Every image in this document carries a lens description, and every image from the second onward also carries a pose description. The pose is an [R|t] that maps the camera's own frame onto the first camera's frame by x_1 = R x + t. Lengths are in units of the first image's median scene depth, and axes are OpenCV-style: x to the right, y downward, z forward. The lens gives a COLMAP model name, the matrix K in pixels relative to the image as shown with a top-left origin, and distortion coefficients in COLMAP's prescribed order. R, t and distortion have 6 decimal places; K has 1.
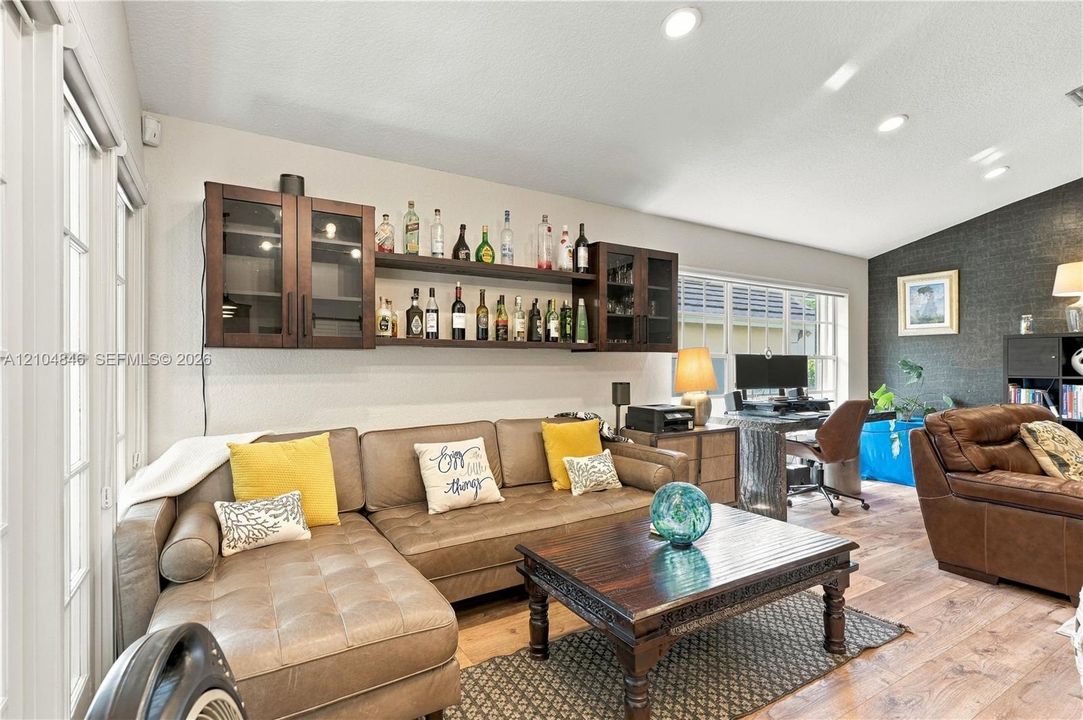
lens RADIAL K [[504.9, 0, 541.5], [0, 504.9, 360.0], [0, 0, 1]] dist [-0.001779, -0.000226]
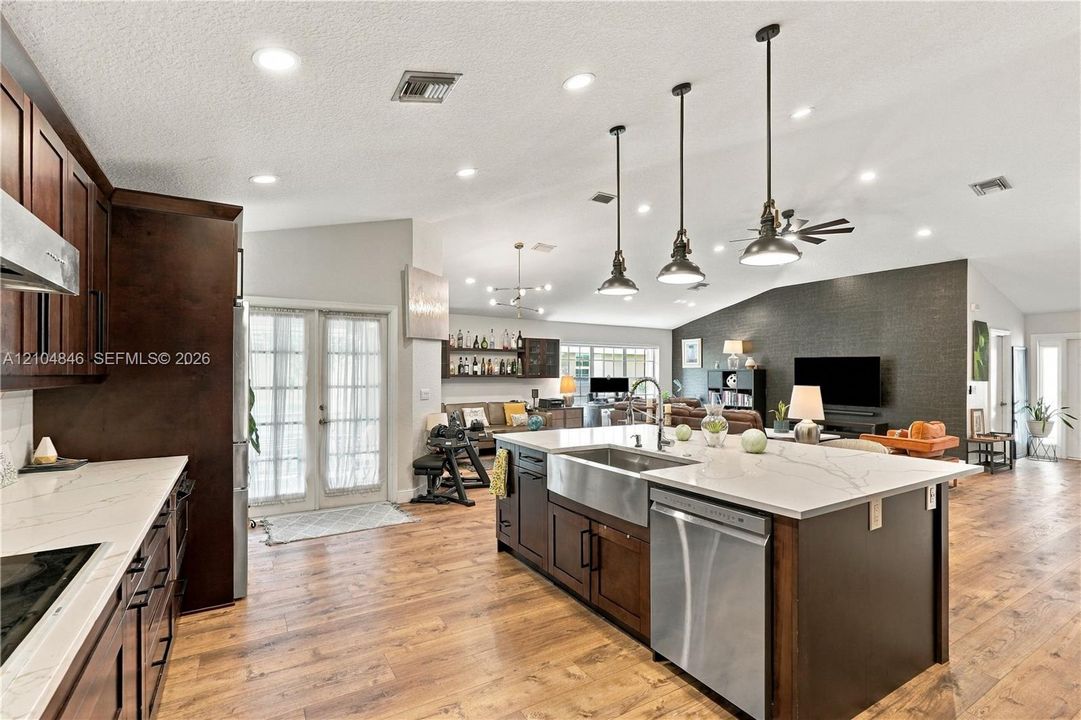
lens RADIAL K [[503.9, 0, 540.5], [0, 503.9, 360.0], [0, 0, 1]] dist [-0.001779, -0.000226]
pose [[0.999994, 0.003435, 0.000728, 0.190668], [-0.003423, 0.999881, -0.015029, -0.073779], [-0.000780, 0.015027, 0.999887, -1.726529]]
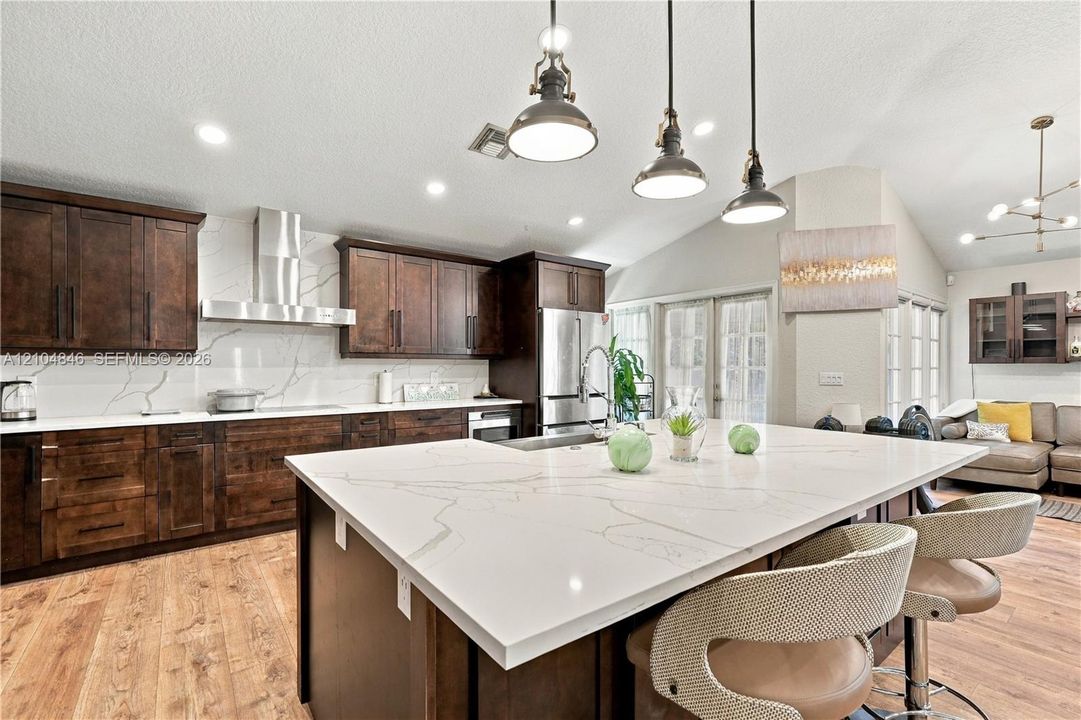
lens RADIAL K [[474.5, 0, 540.5], [0, 474.5, 360.0], [0, 0, 1]] dist [0.068175, -0.000052]
pose [[0.094483, 0.000866, -0.995526, 1.064049], [0.009013, 0.999958, 0.001726, -0.045130], [0.995486, -0.009136, 0.094471, -0.909373]]
